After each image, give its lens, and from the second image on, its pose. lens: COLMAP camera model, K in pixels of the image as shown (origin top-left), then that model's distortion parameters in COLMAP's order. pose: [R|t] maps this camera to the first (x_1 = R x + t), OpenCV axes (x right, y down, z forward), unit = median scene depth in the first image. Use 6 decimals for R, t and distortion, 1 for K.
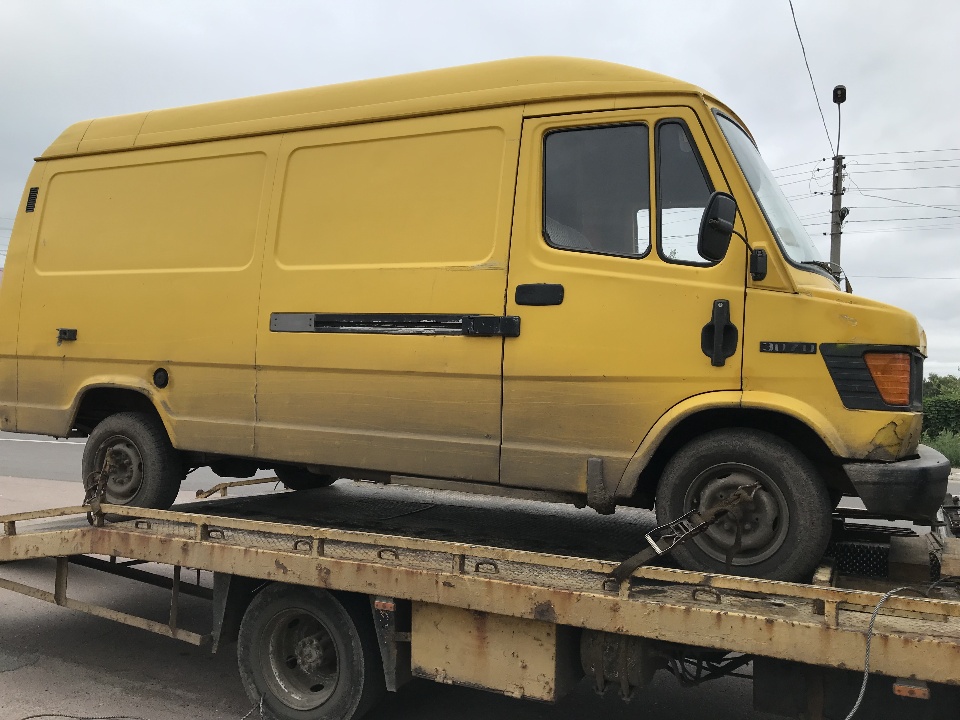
lens RADIAL K [[976.0, 0, 480.0], [0, 976.0, 360.0], [0, 0, 1]] dist [-0.010242, -0.002993]
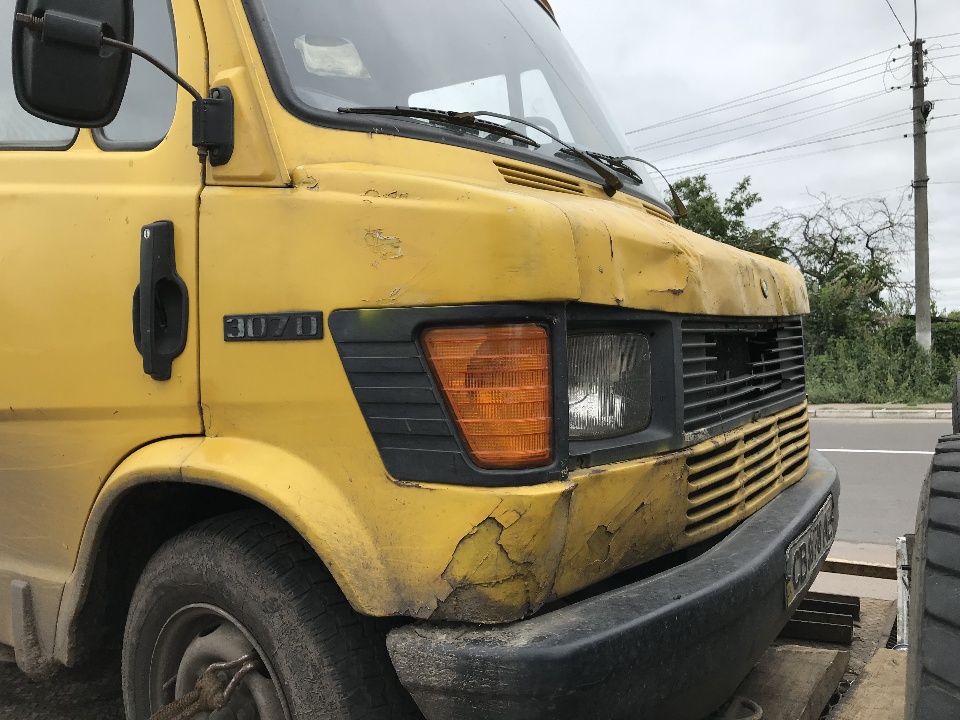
lens RADIAL K [[976.0, 0, 480.0], [0, 976.0, 360.0], [0, 0, 1]] dist [-0.010242, -0.002993]
pose [[0.989323, -0.073707, -0.125730, 0.445923], [0.079612, 0.995915, 0.042603, -0.009422], [0.122076, -0.052157, 0.991149, 0.615603]]
